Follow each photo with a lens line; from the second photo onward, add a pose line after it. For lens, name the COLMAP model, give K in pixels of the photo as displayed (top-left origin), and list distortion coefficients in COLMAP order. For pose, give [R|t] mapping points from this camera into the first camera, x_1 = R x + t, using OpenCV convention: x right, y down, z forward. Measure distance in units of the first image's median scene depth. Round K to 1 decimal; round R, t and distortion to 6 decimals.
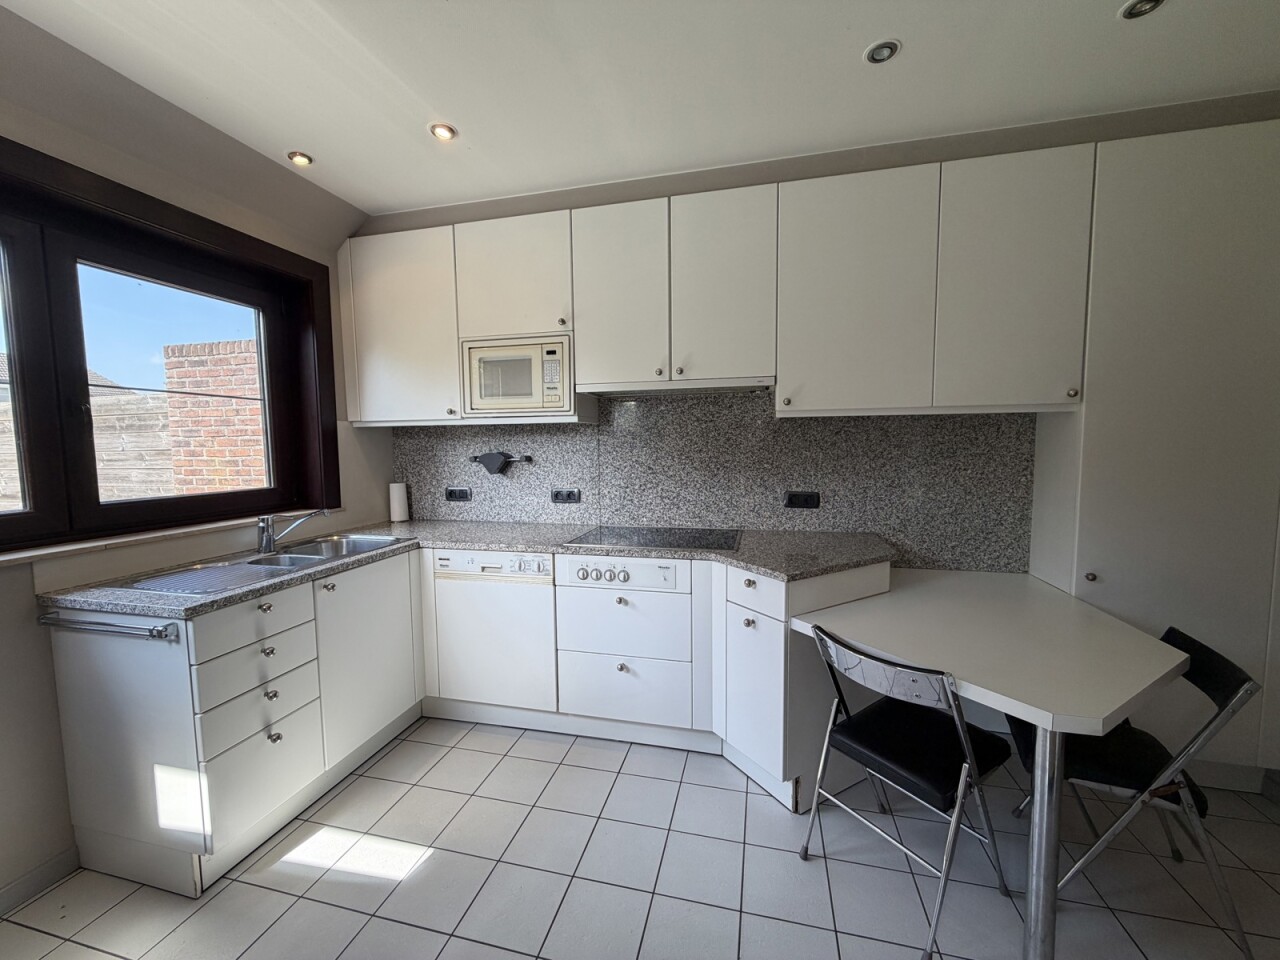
lens RADIAL K [[511.6, 0, 633.8], [0, 511.6, 487.2], [0, 0, 1]] dist [0.001946, -0.000928]
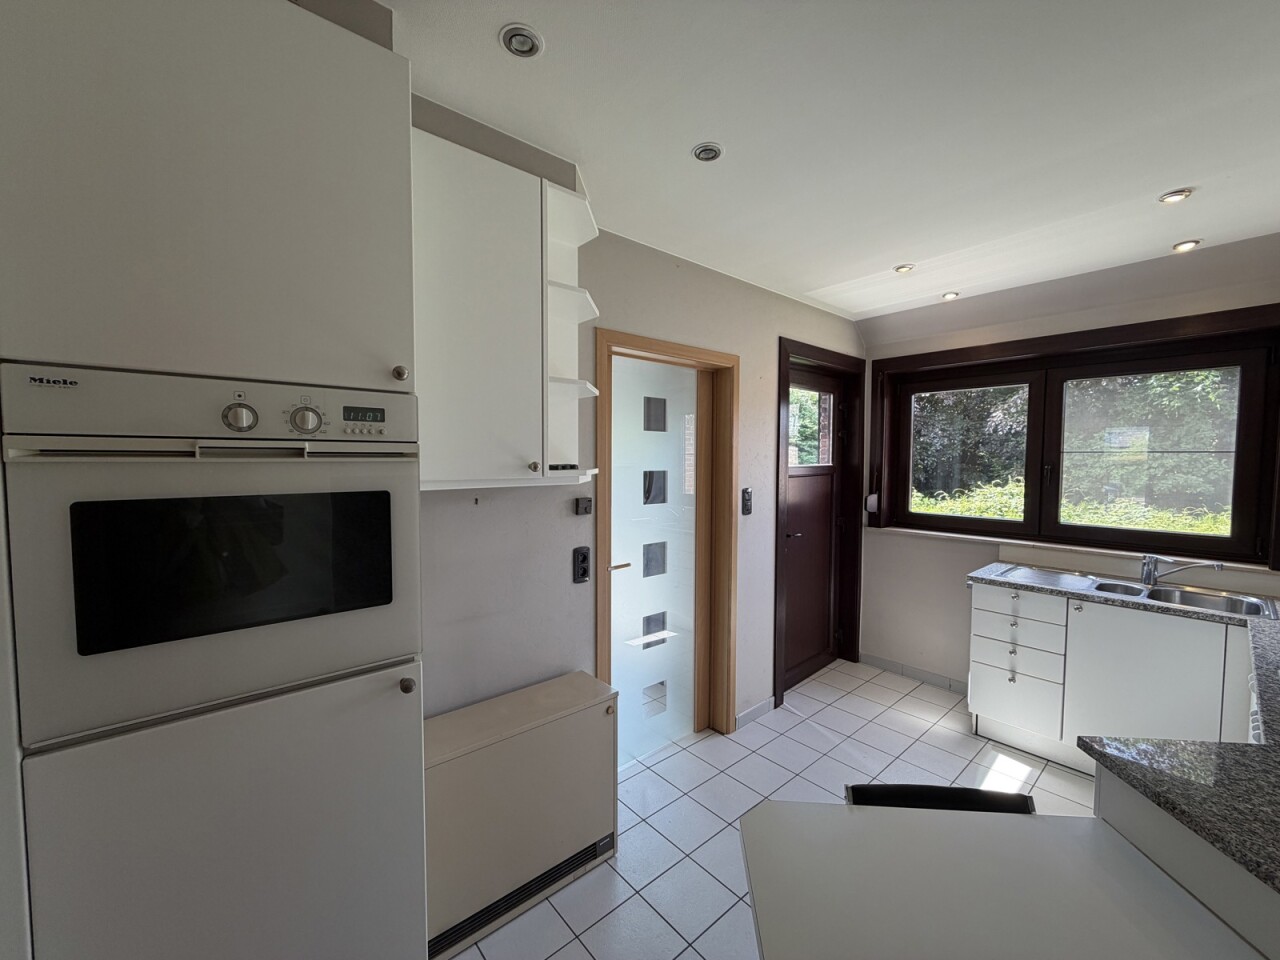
lens RADIAL K [[511.6, 0, 632.9], [0, 511.6, 483.3], [0, 0, 1]] dist [0.001946, -0.000928]
pose [[-0.583511, 0.053442, -0.810345, 0.806077], [-0.065506, 0.991484, 0.112557, -0.139474], [0.809459, 0.118761, -0.575041, 0.587654]]
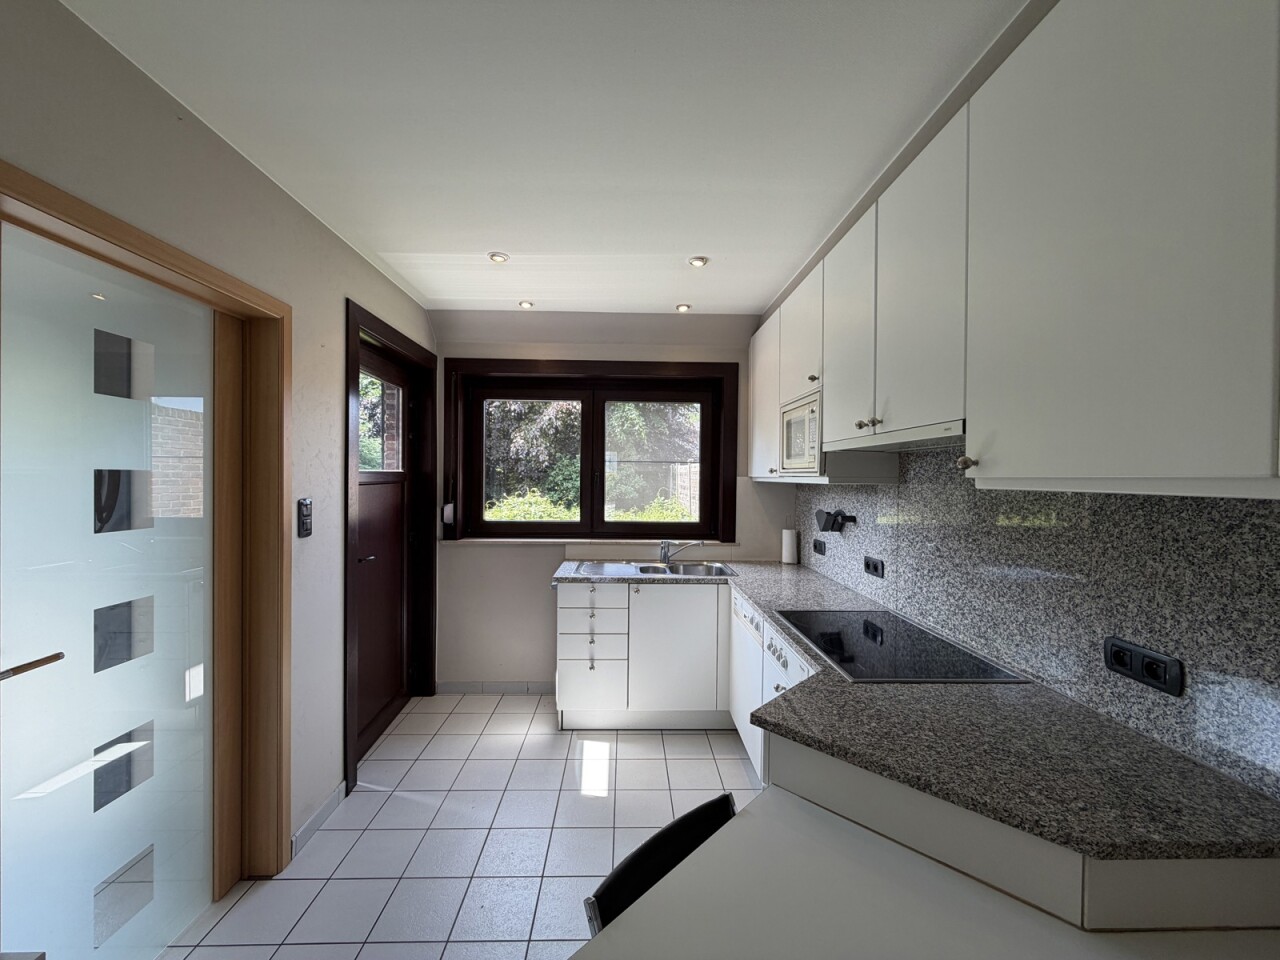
lens RADIAL K [[511.6, 0, 641.4], [0, 511.6, 482.8], [0, 0, 1]] dist [0.001946, -0.000928]
pose [[0.266795, 0.027007, -0.963375, 0.639488], [-0.098035, 0.995183, 0.000749, -0.093456], [0.958754, 0.094245, 0.268158, 0.424154]]
